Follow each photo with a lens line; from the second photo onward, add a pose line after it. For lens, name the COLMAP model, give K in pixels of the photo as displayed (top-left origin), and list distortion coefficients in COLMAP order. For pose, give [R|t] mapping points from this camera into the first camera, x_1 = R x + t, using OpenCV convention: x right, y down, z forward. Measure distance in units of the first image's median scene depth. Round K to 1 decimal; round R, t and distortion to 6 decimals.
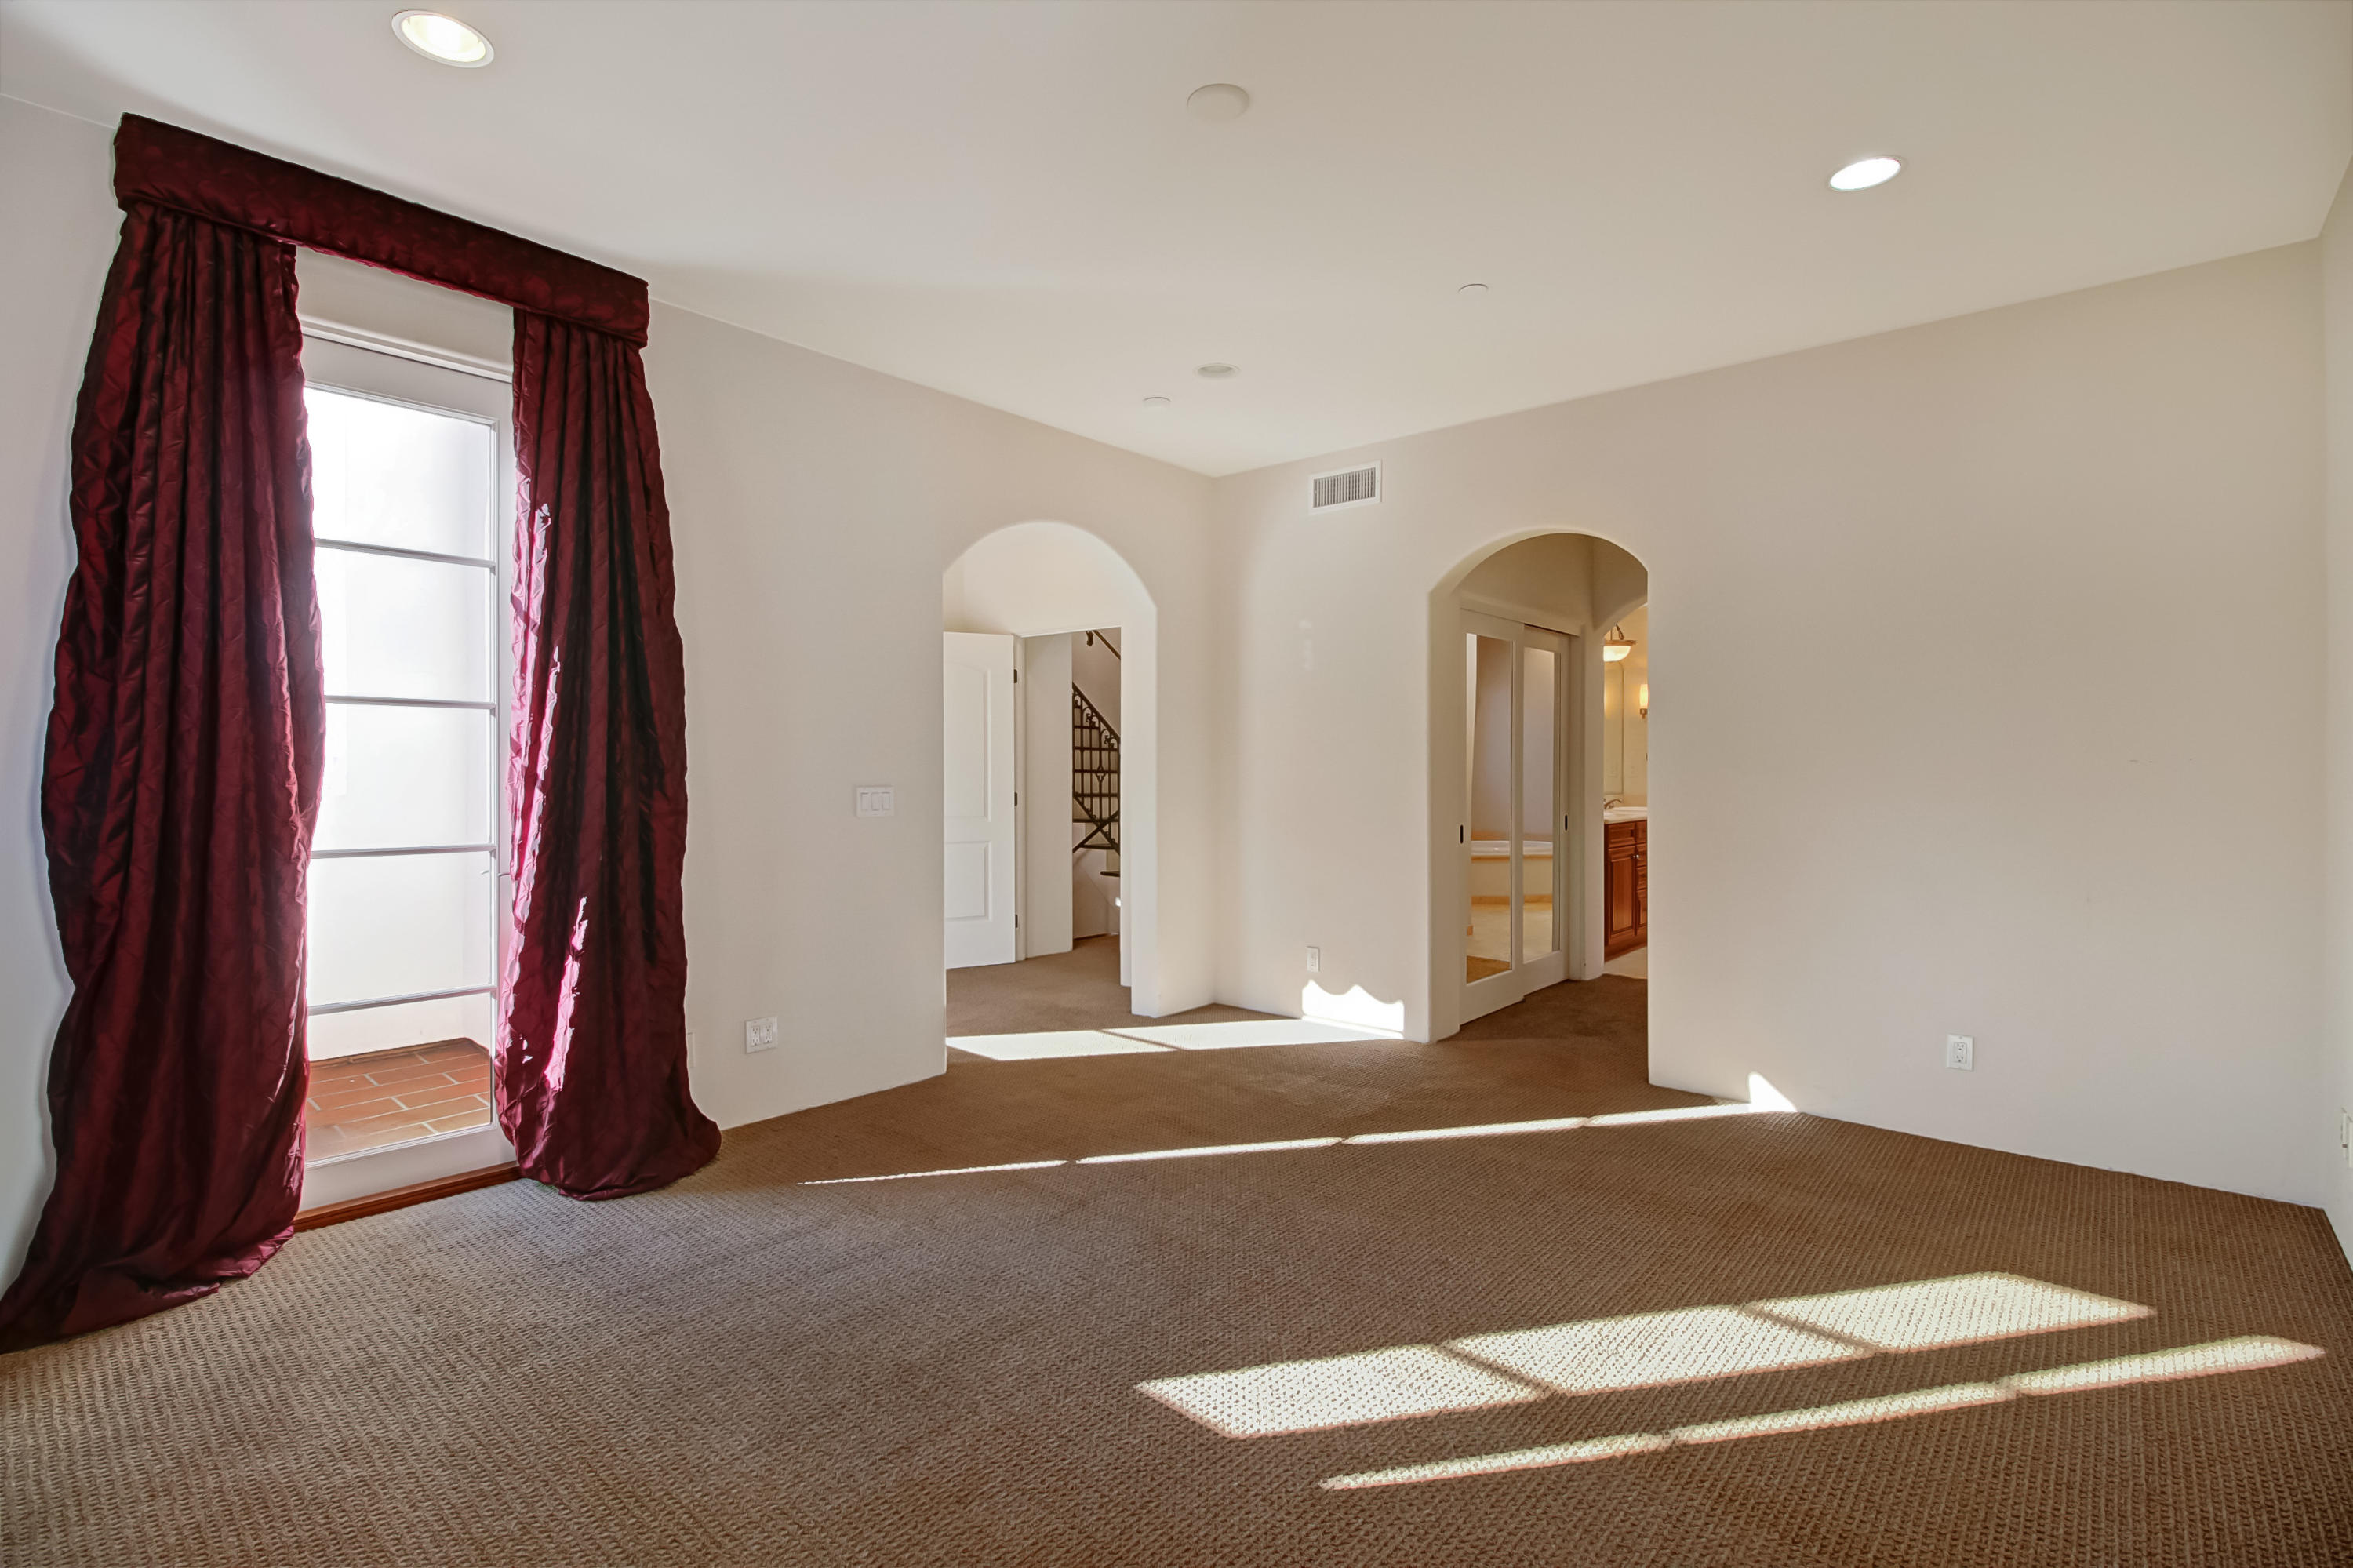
lens RADIAL K [[1093.9, 0, 1163.5], [0, 1093.9, 771.3], [0, 0, 1]] dist [-0.020551, -0.001022]
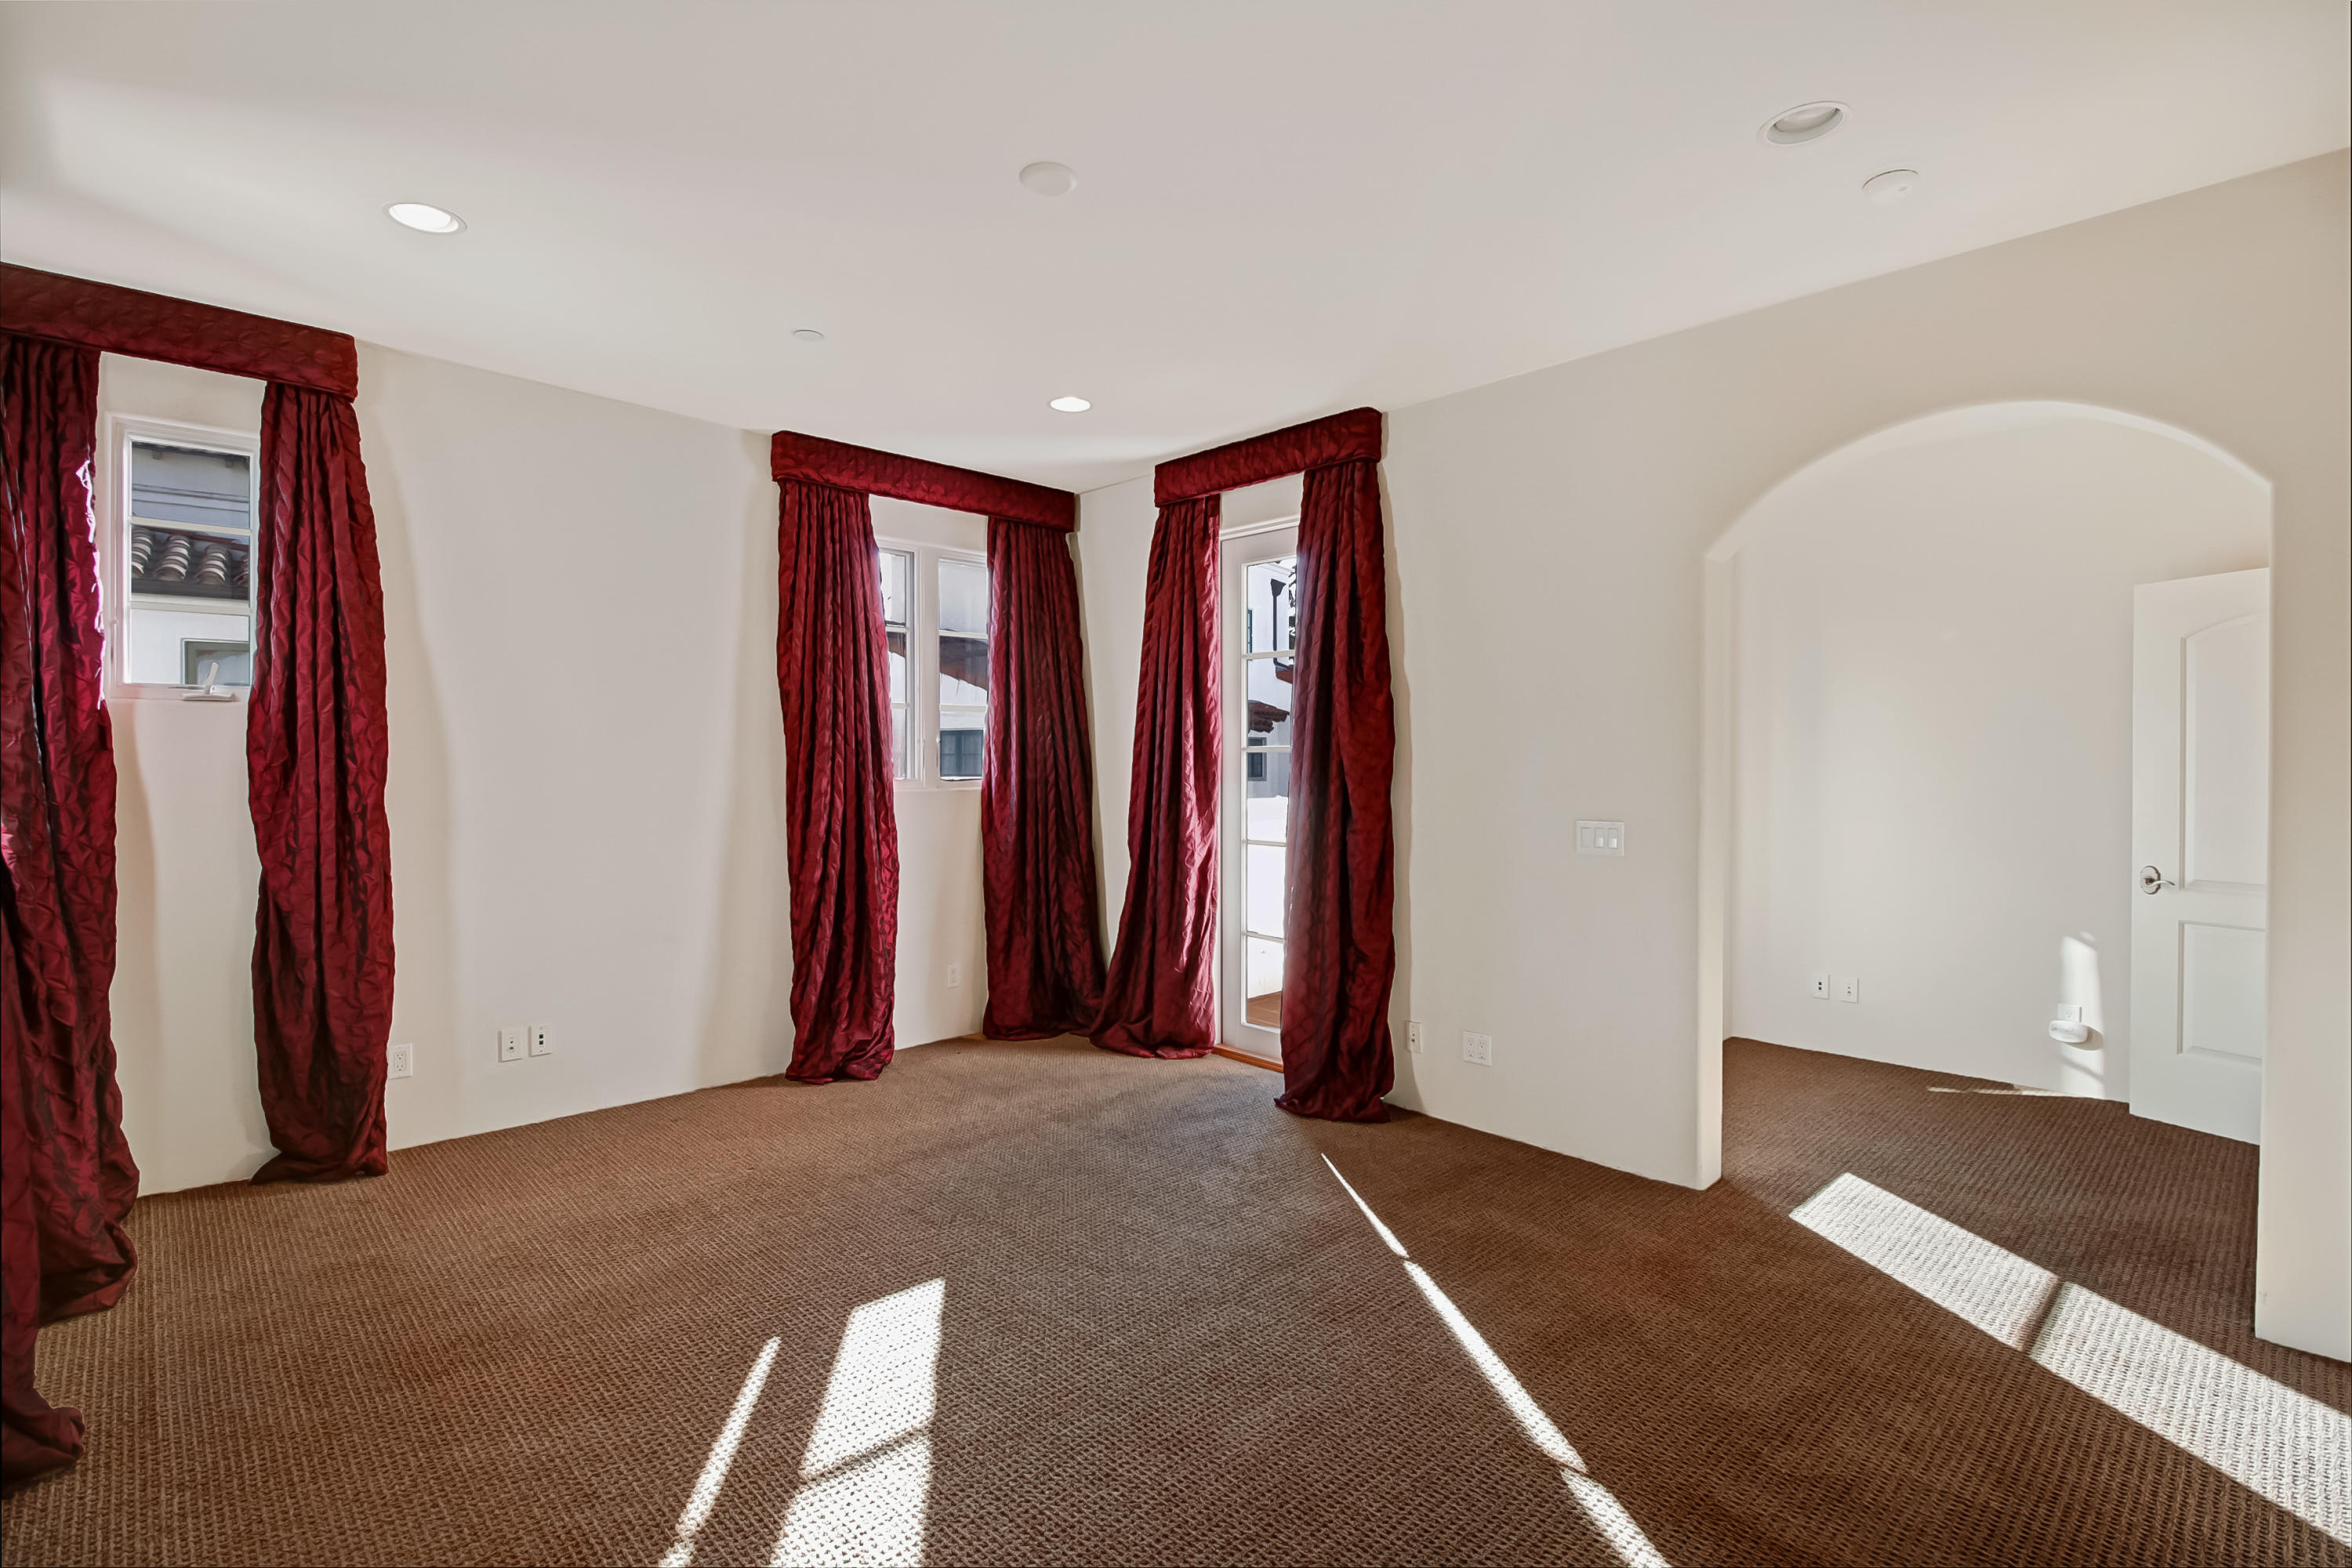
lens RADIAL K [[1093.4, 0, 1163.1], [0, 1093.4, 771.3], [0, 0, 1]] dist [-0.020551, -0.001022]
pose [[-0.101083, 0.003385, -0.994872, 0.868886], [-0.007773, 0.999961, 0.004193, -0.036683], [0.994848, 0.008156, -0.101052, 0.972246]]
